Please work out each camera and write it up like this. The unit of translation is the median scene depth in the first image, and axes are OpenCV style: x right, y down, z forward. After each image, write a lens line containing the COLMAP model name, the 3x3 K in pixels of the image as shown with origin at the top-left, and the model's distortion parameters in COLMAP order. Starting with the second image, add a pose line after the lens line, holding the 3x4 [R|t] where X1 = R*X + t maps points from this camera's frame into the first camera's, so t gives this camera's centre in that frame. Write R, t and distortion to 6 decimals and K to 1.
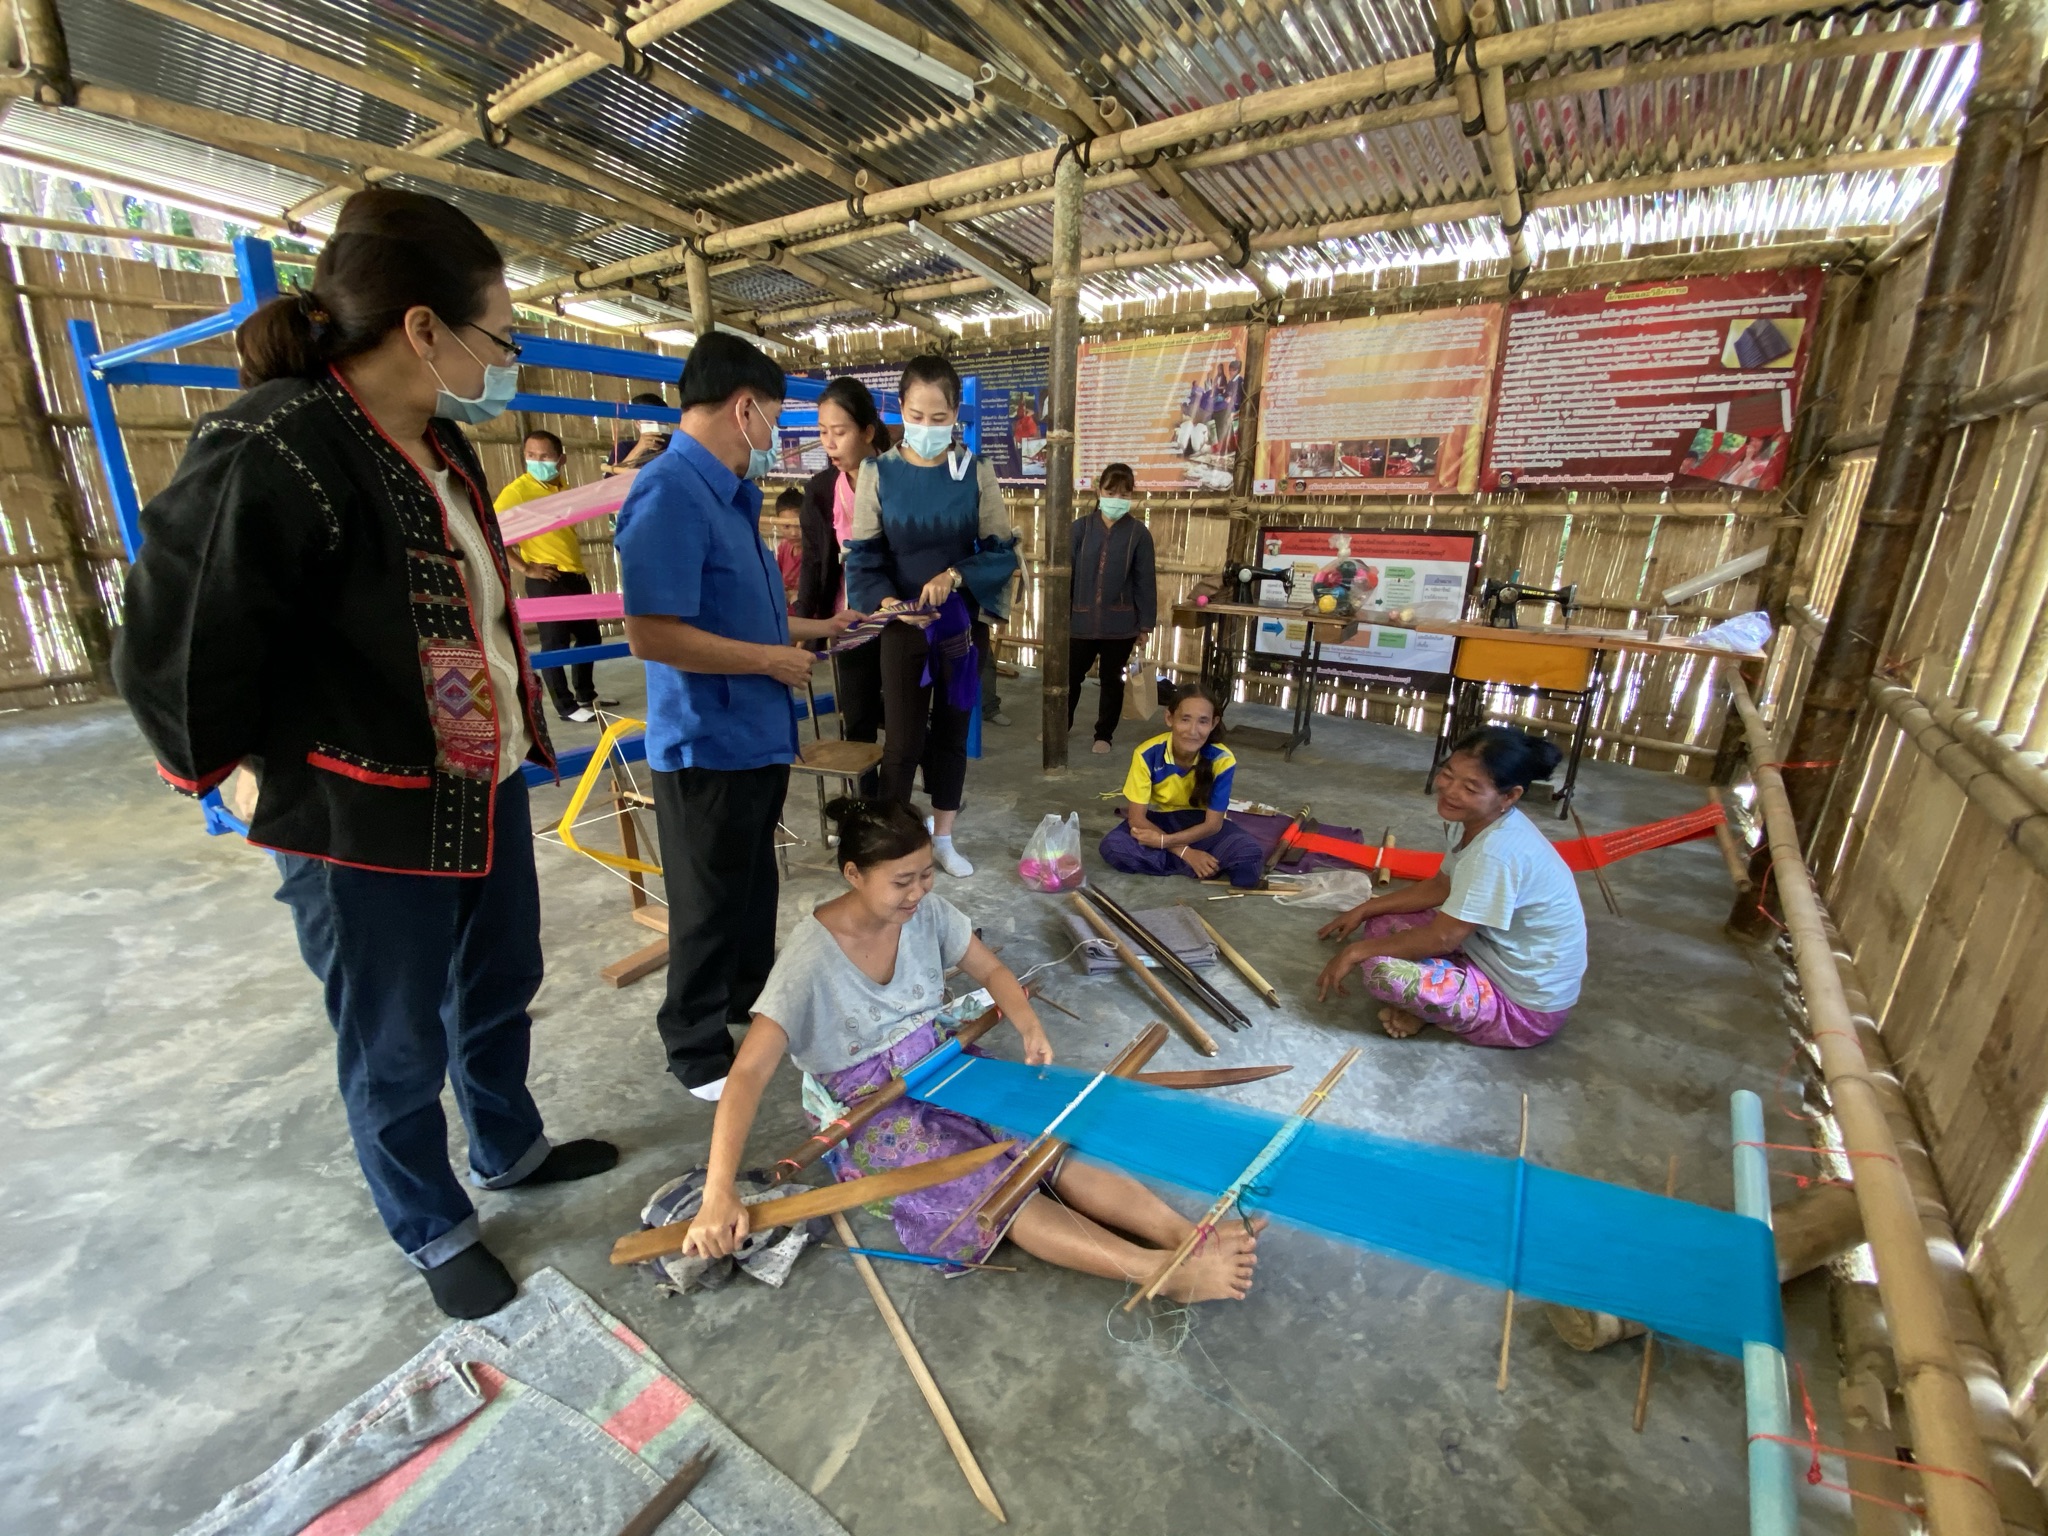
lens RADIAL K [[852.1, 0, 1024.0], [0, 852.1, 768.0], [0, 0, 1]] dist [0.000084, -0.017302]
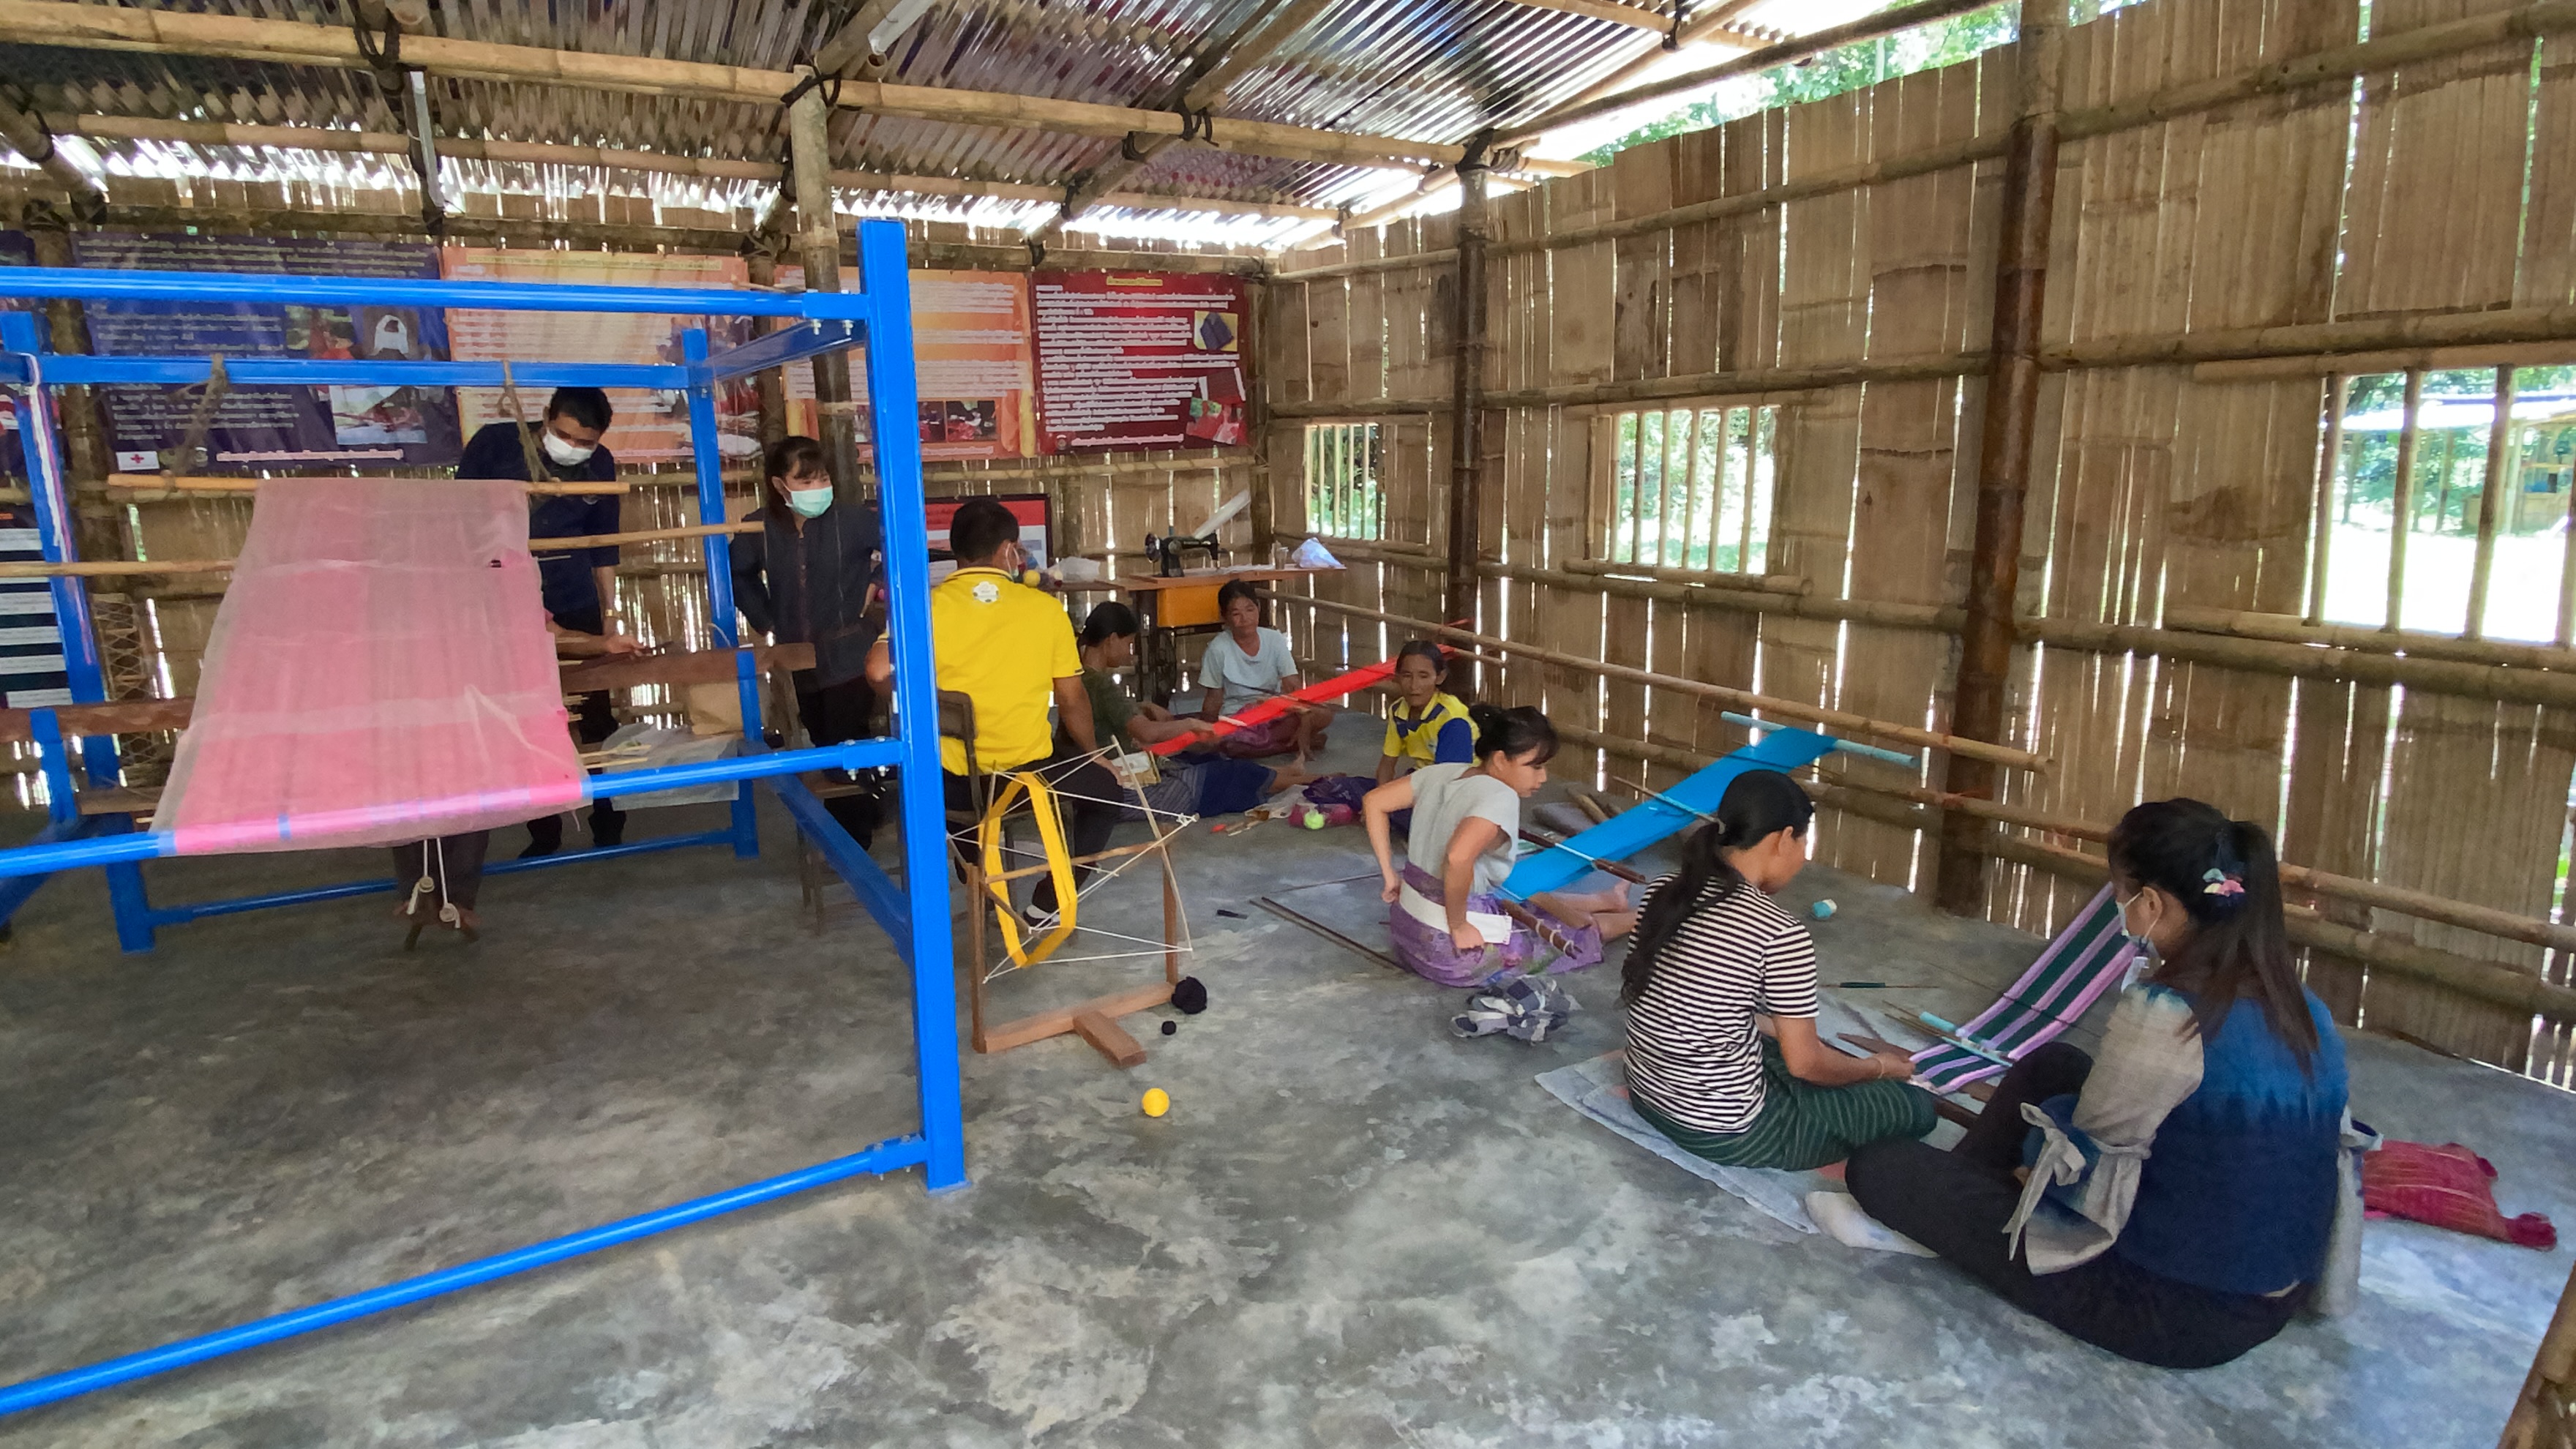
lens RADIAL K [[1502.6, 0, 1288.0], [0, 1502.6, 724.5], [0, 0, 1]] dist [-0.033700, -0.001019]
pose [[0.386498, -0.190582, 0.902385, -1.083248], [0.291222, 0.953579, 0.076662, -0.085645], [-0.875105, 0.233165, 0.424058, 0.097269]]
